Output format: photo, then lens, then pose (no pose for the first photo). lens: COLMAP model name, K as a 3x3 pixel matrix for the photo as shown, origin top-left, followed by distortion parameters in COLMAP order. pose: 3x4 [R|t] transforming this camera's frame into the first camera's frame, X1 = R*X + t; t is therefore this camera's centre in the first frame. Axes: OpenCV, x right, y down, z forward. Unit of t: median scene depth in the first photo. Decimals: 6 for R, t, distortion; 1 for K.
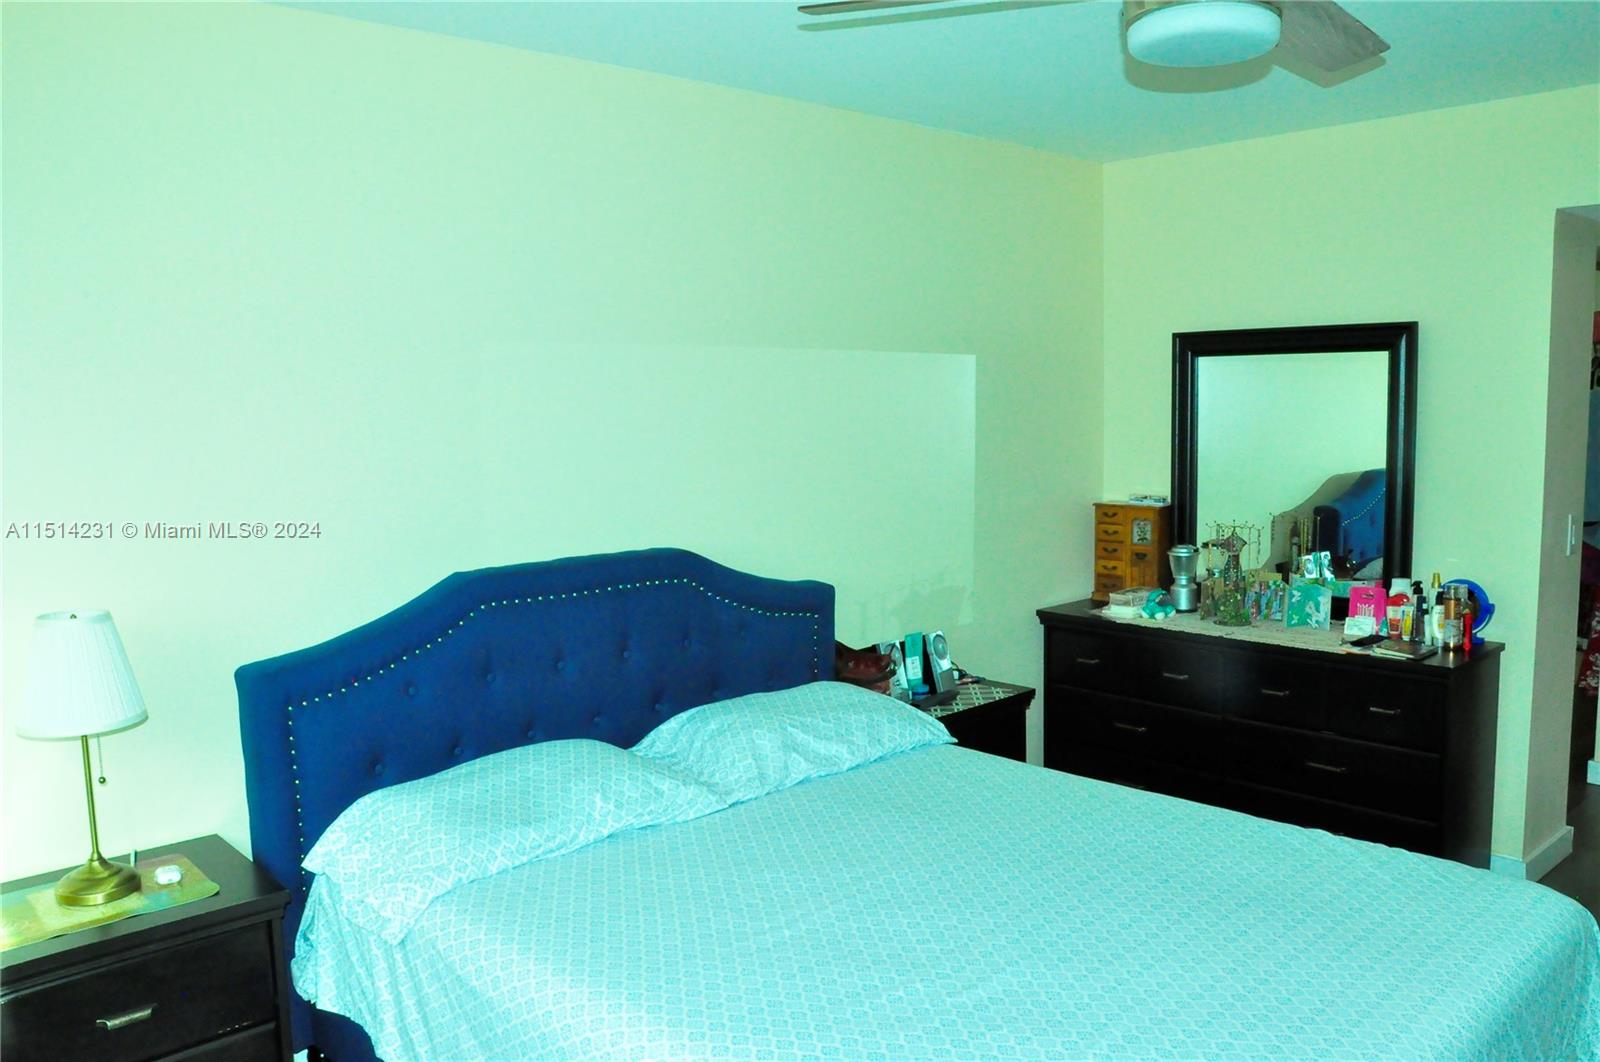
lens RADIAL K [[1254.5, 0, 838.5], [0, 1254.5, 534.9], [0, 0, 1]] dist [-0.157268, 0.136410]
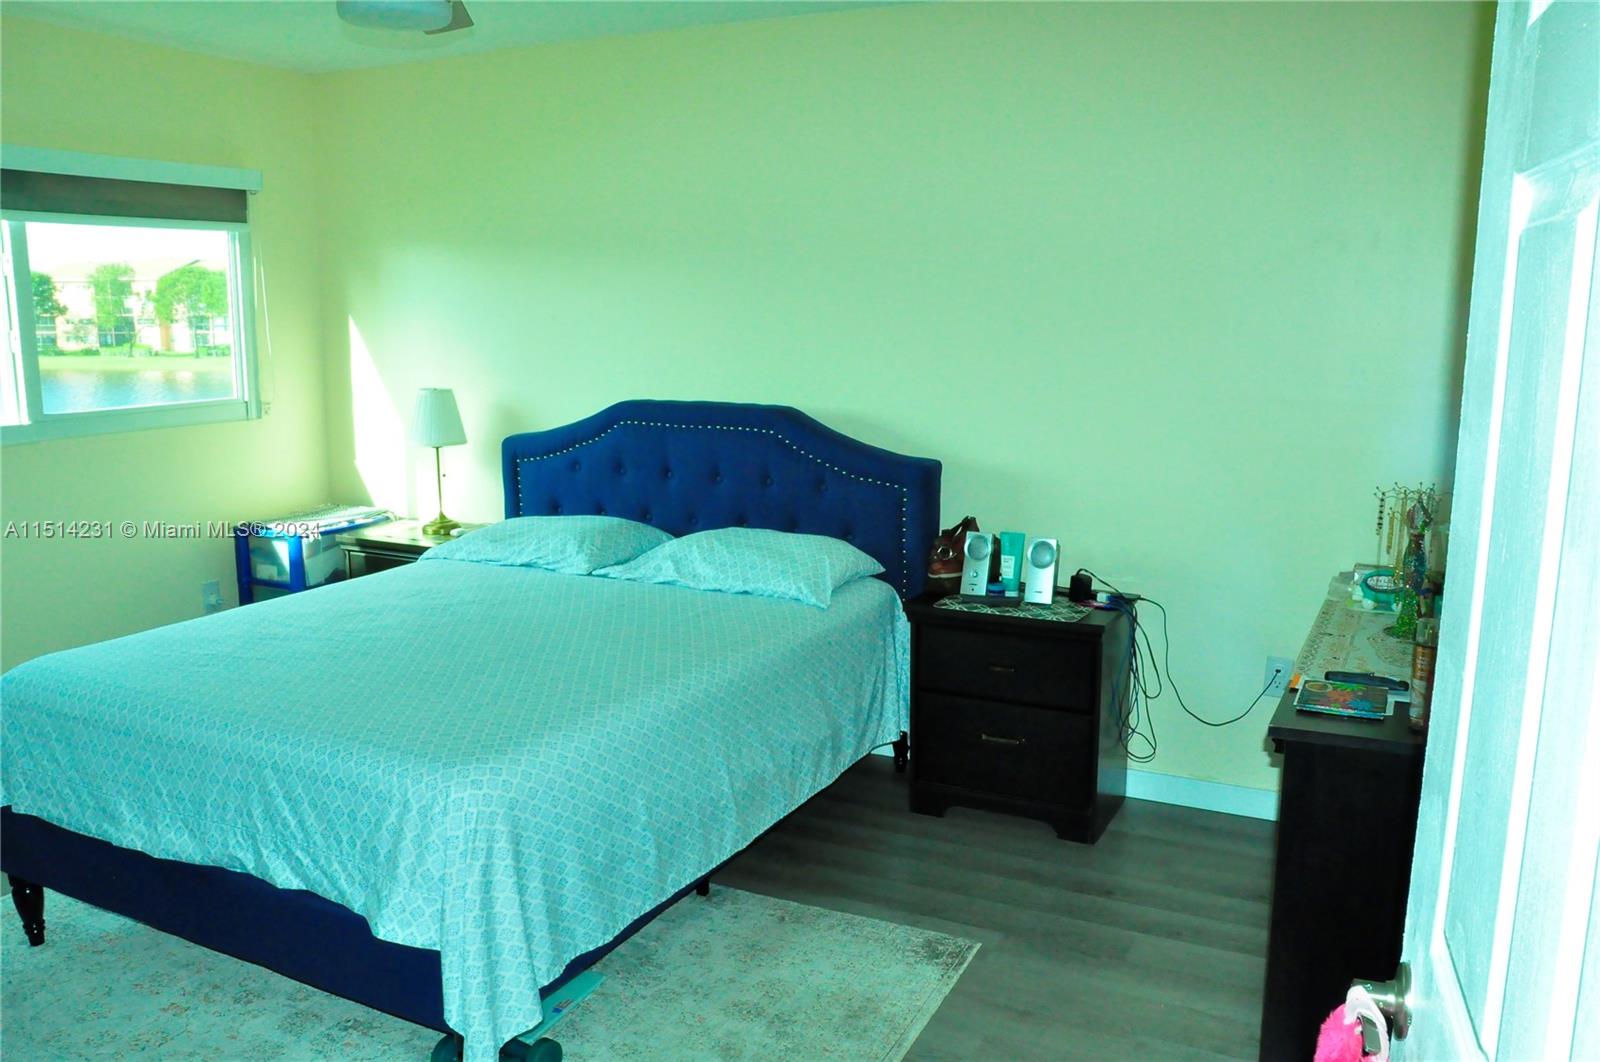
lens RADIAL K [[1260.4, 0, 800.0], [0, 1260.4, 531.0], [0, 0, 1]] dist [-0.157129, 0.134360]
pose [[0.334738, 0.184058, -0.924161, 1.073299], [-0.111898, 0.981563, 0.154960, -0.064307], [0.935644, 0.051541, 0.349162, 0.605636]]
